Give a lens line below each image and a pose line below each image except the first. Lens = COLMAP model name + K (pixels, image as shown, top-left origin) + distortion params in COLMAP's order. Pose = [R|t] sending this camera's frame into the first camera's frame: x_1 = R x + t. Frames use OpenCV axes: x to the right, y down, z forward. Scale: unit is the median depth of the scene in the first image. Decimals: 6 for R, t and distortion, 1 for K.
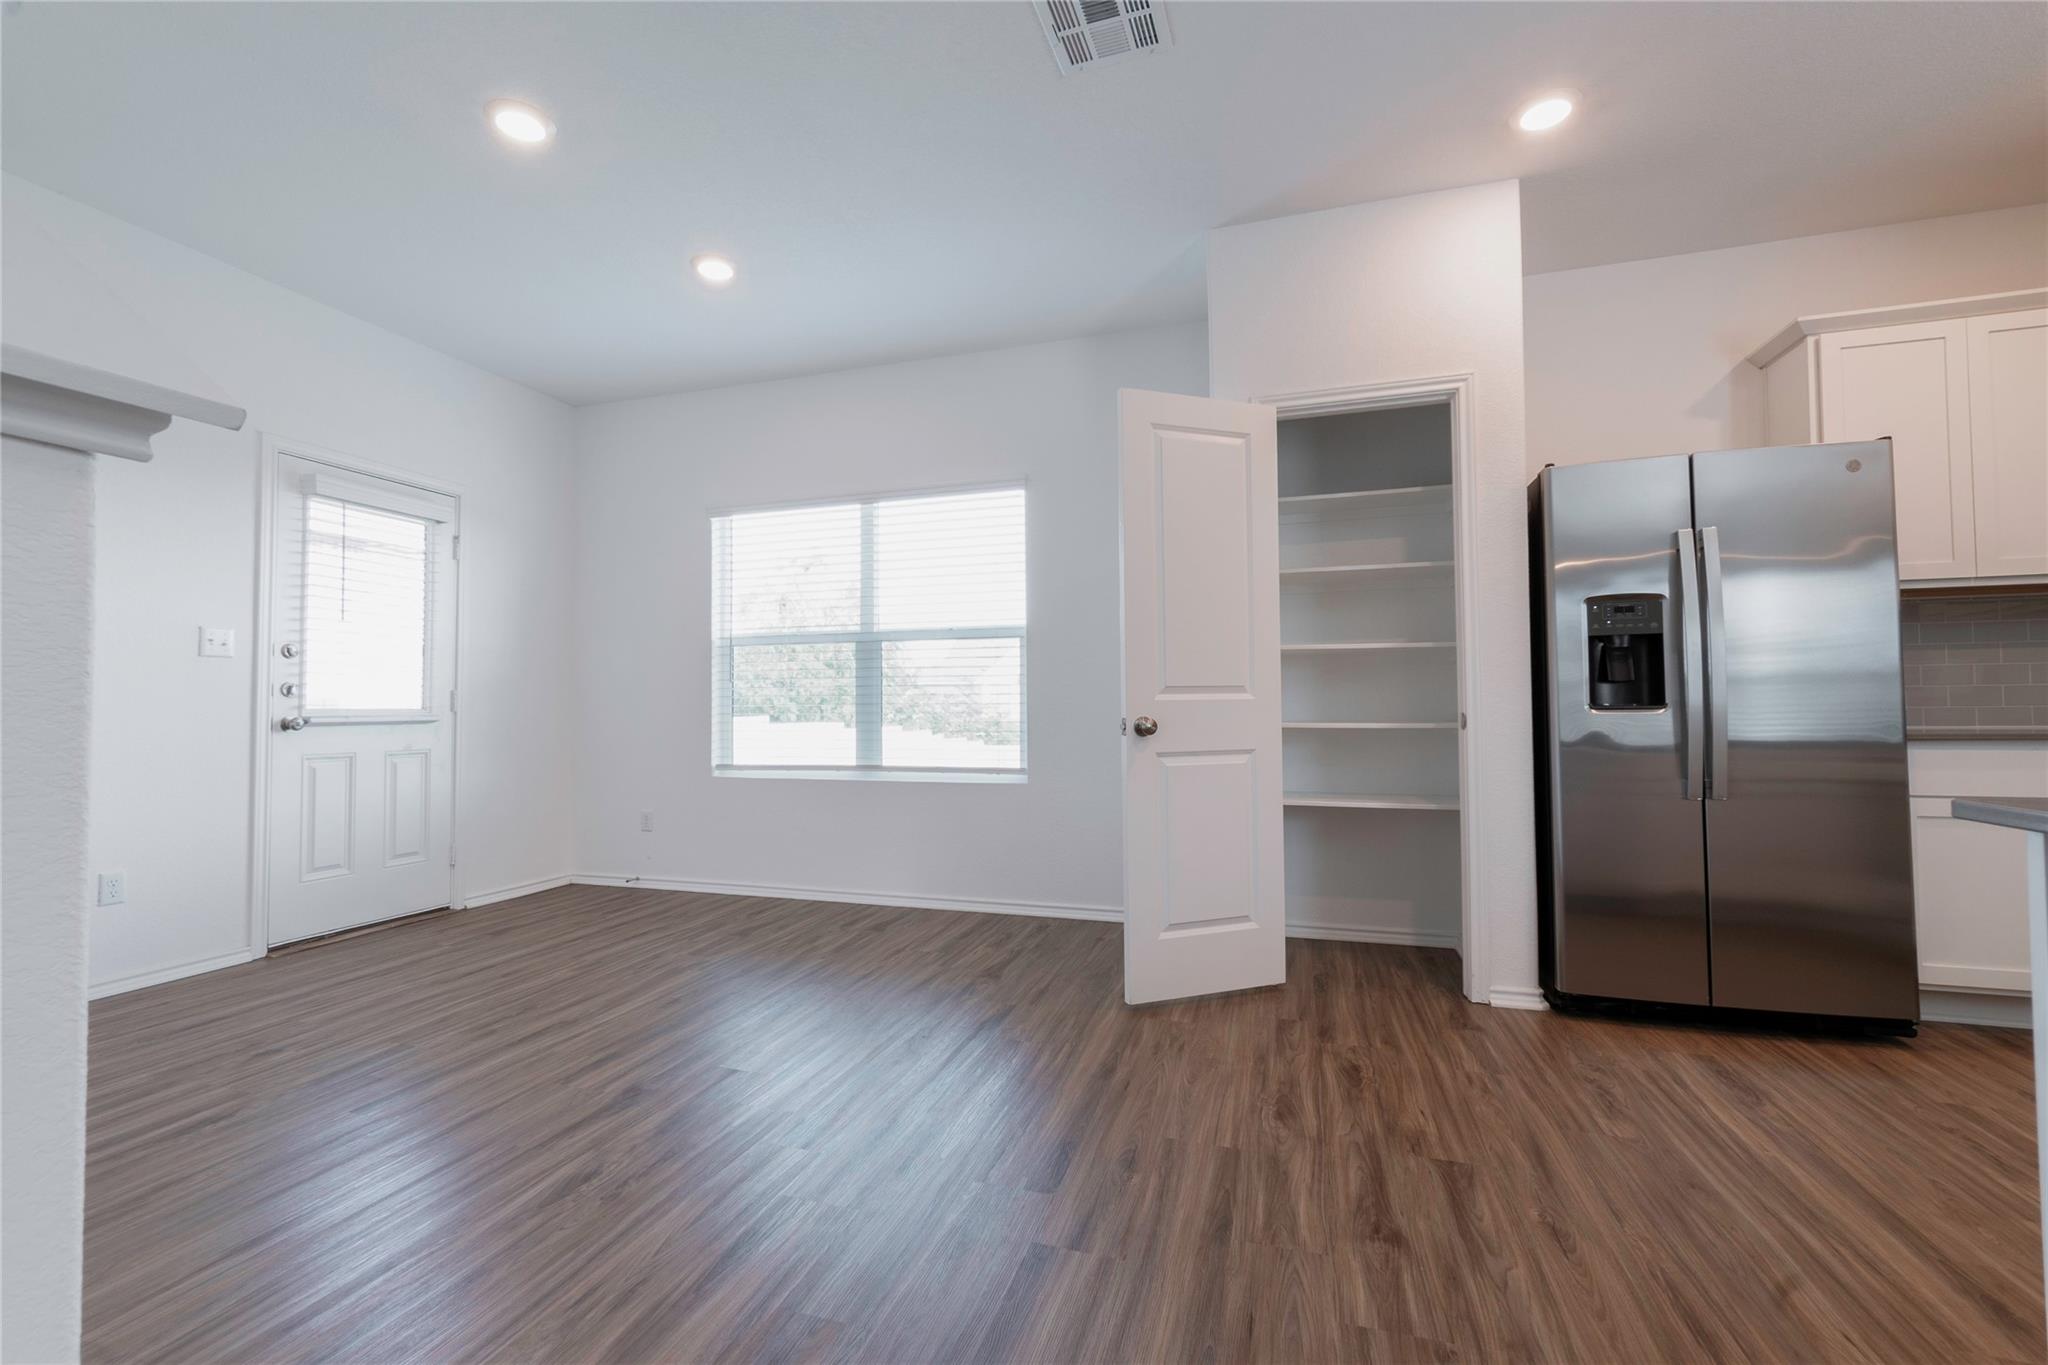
lens RADIAL K [[874.3, 0, 1016.9], [0, 874.3, 685.2], [0, 0, 1]] dist [-0.006685, 0.003082]
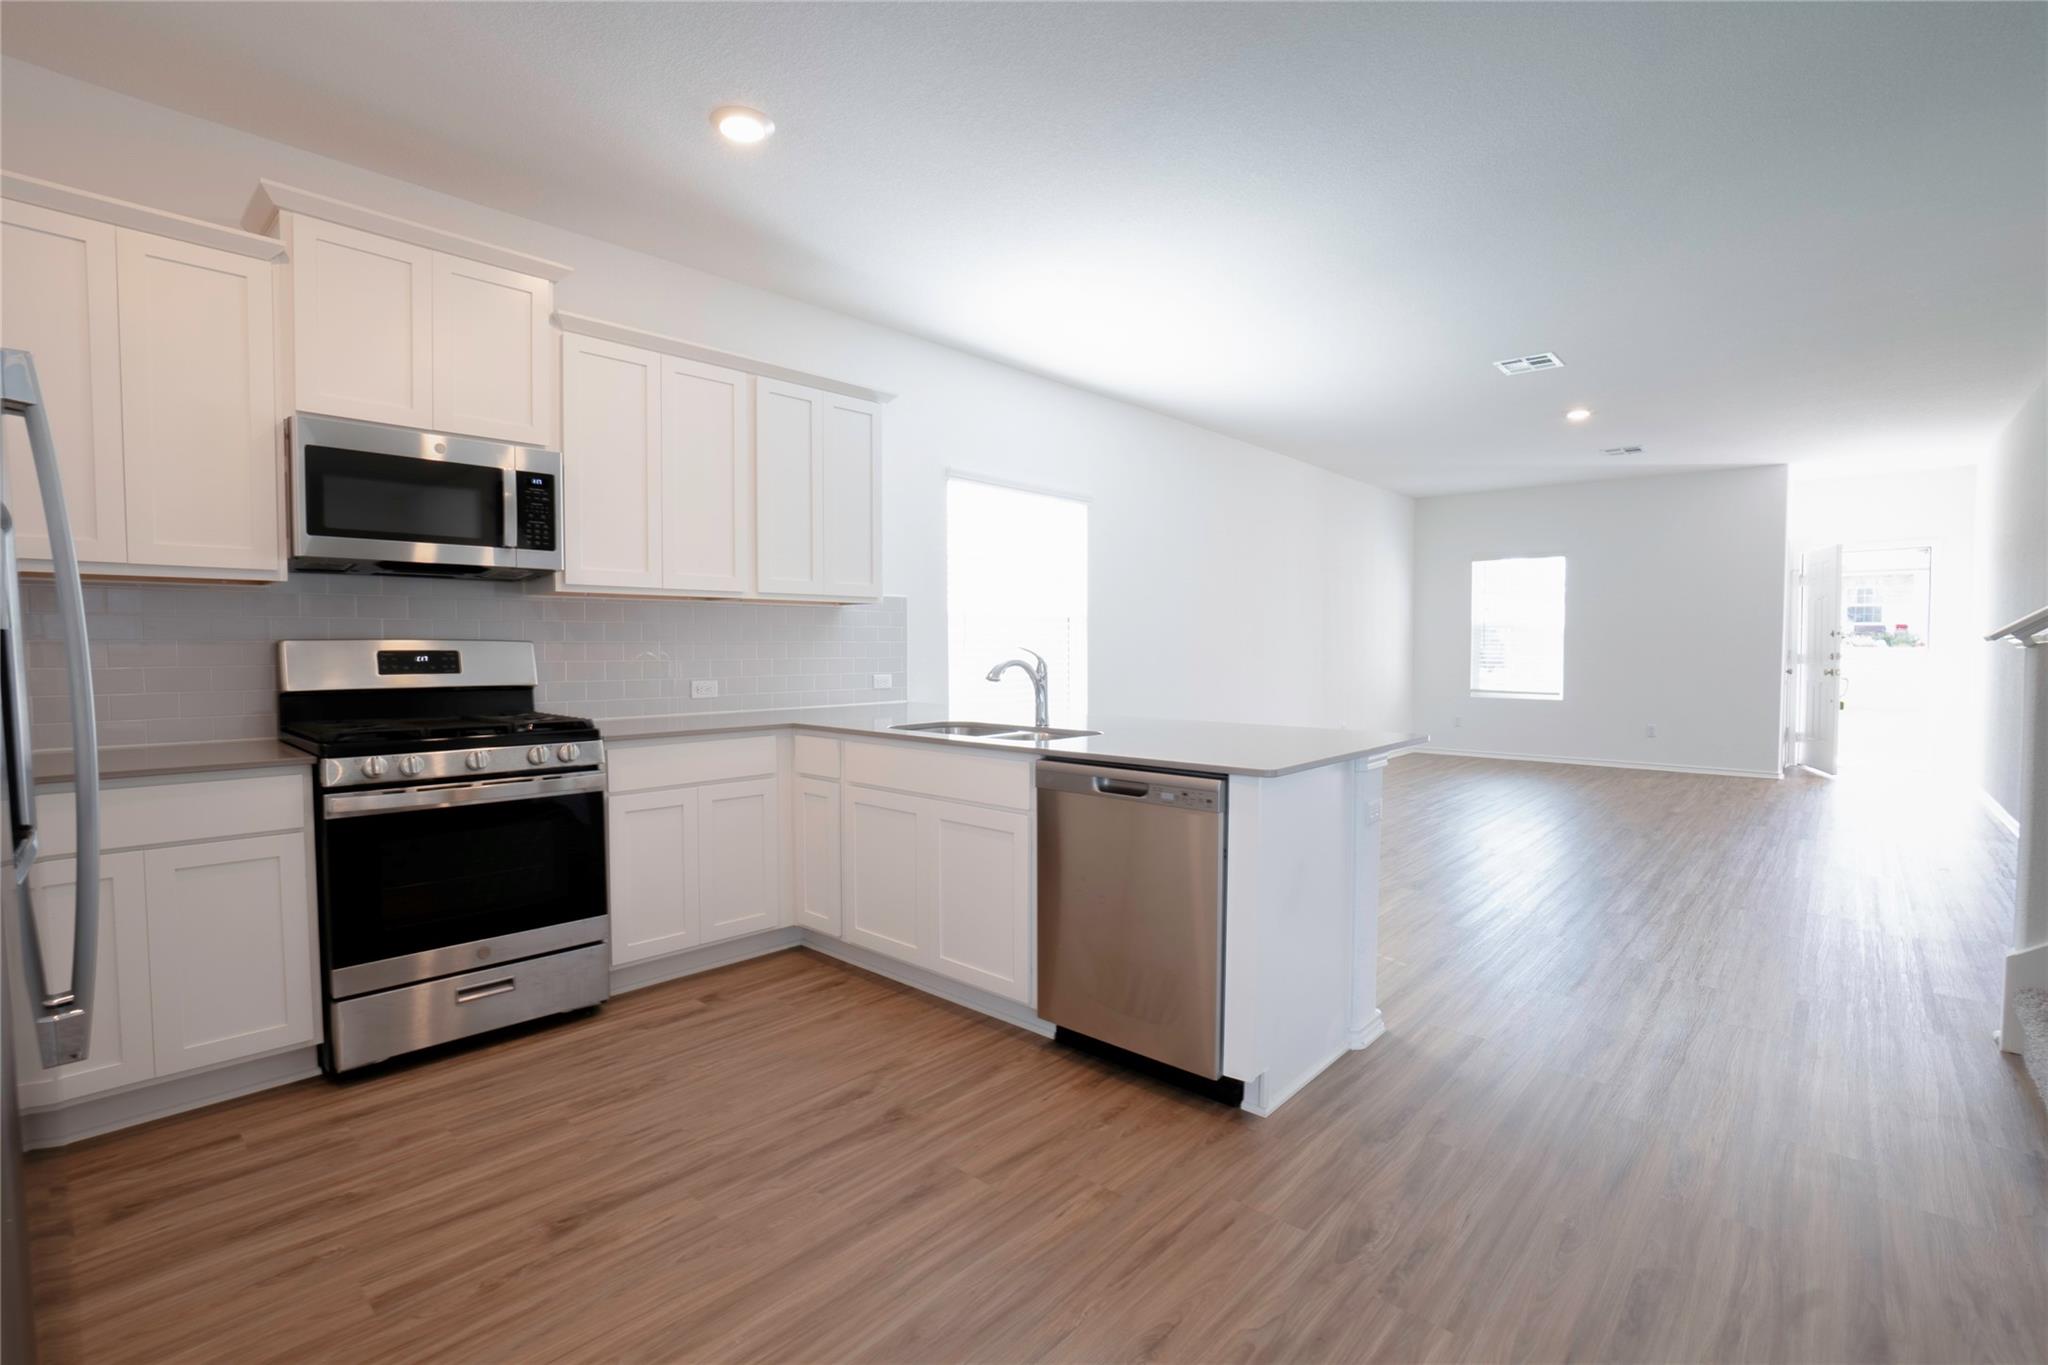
lens RADIAL K [[932.2, 0, 1010.3], [0, 932.2, 682.4], [0, 0, 1]] dist [-0.040117, 0.006446]
pose [[-0.905132, -0.010906, 0.424991, 0.218797], [-0.005063, 0.999877, 0.014877, -0.046172], [-0.425101, 0.011314, -0.905075, 1.174214]]
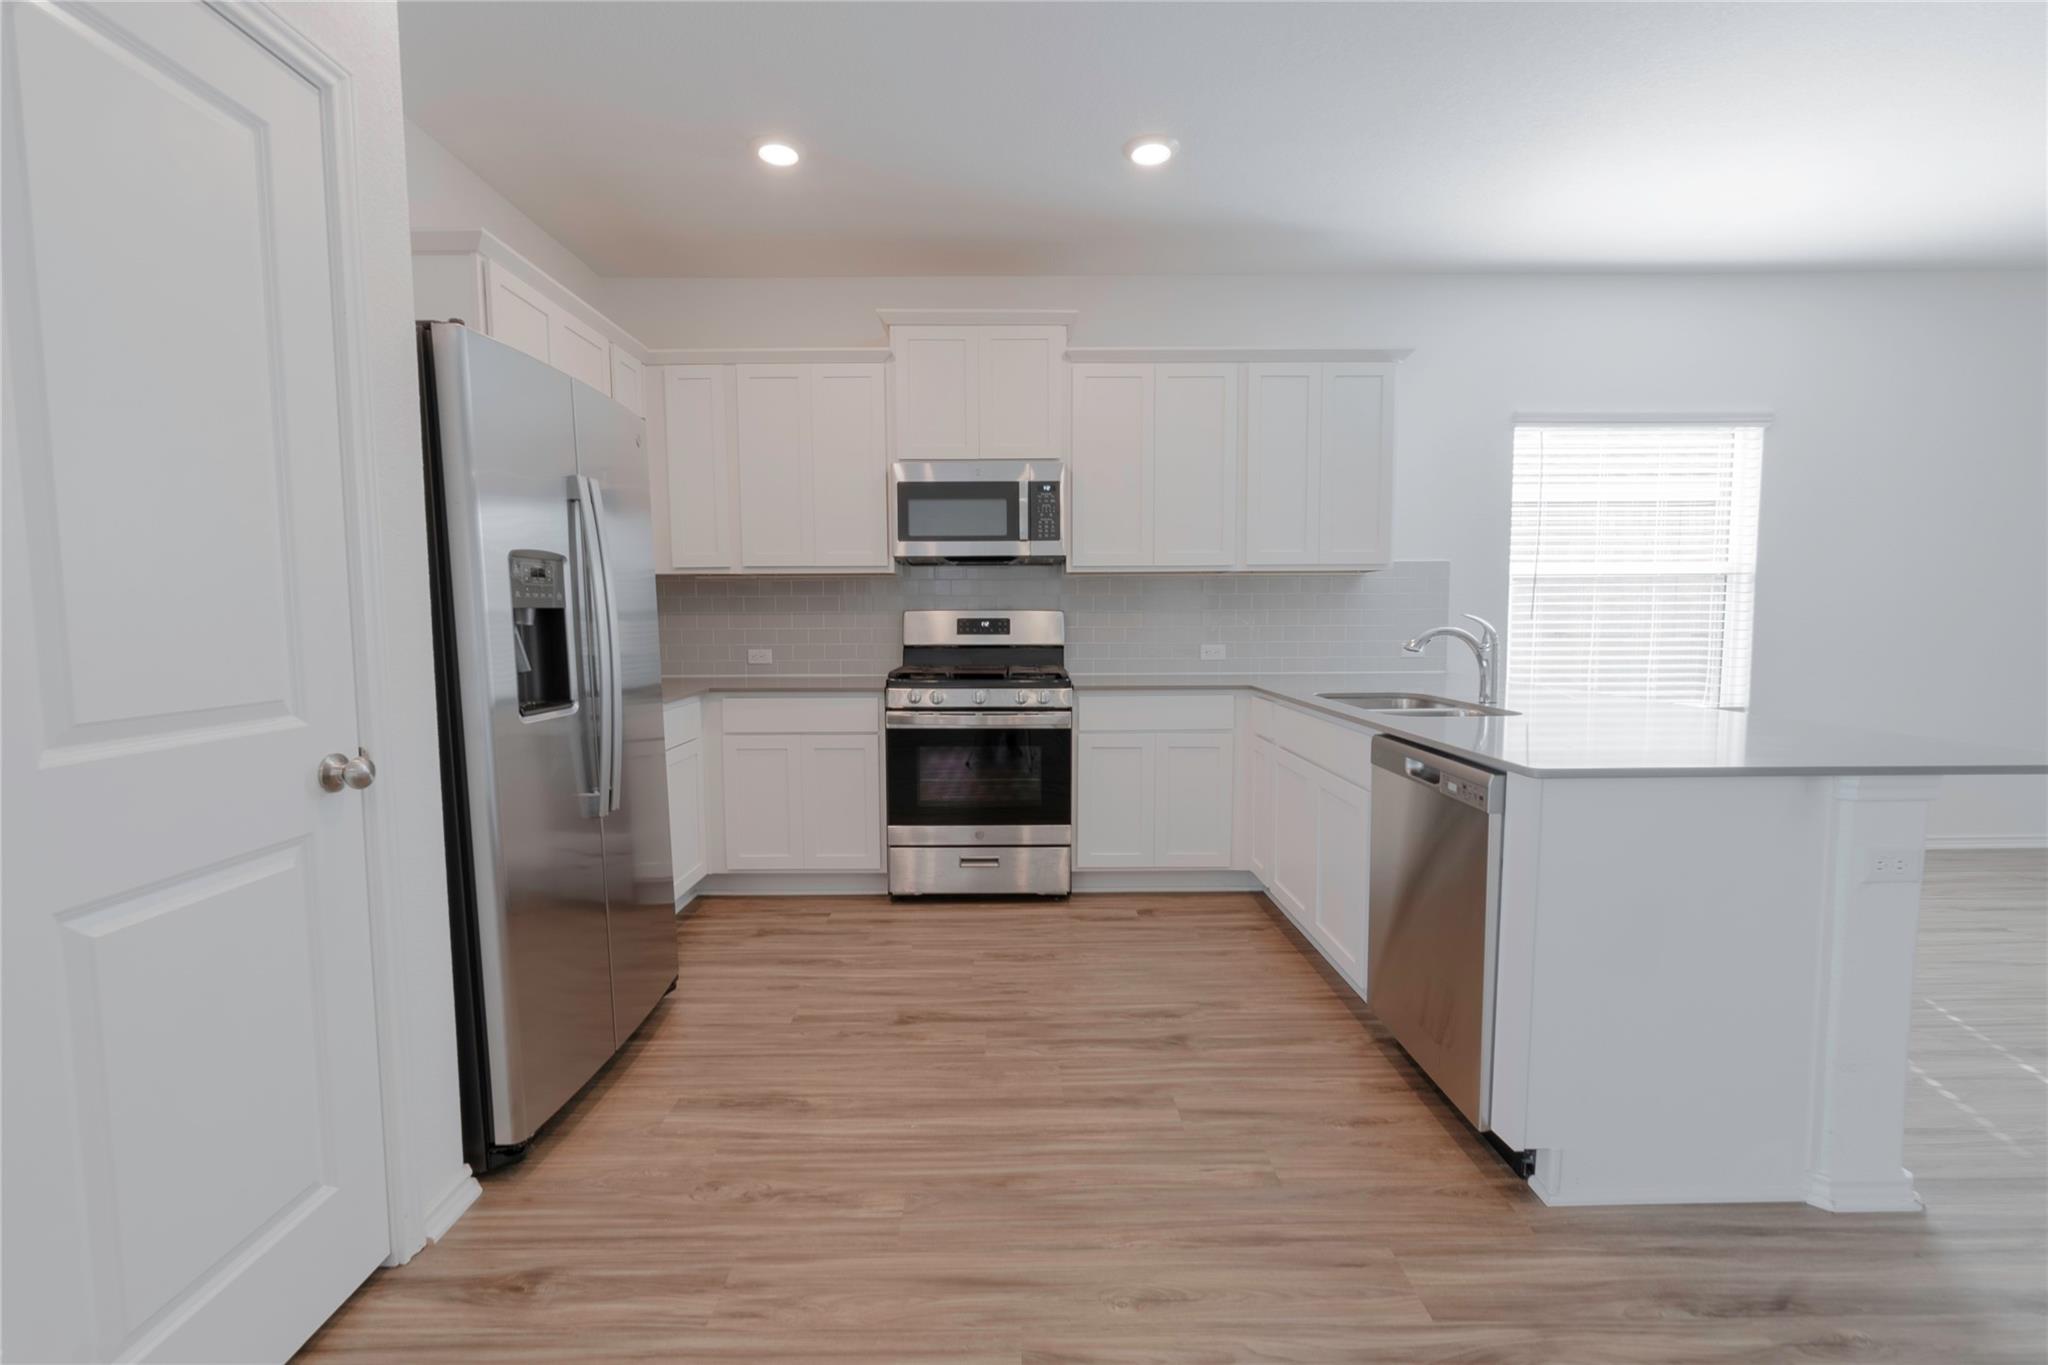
lens RADIAL K [[874.3, 0, 1016.5], [0, 874.3, 685.7], [0, 0, 1]] dist [-0.006685, 0.003082]
pose [[-0.307027, -0.068608, 0.949225, -0.104898], [-0.016064, 0.997630, 0.066911, -0.050148], [-0.951565, 0.005295, -0.307401, 0.868082]]
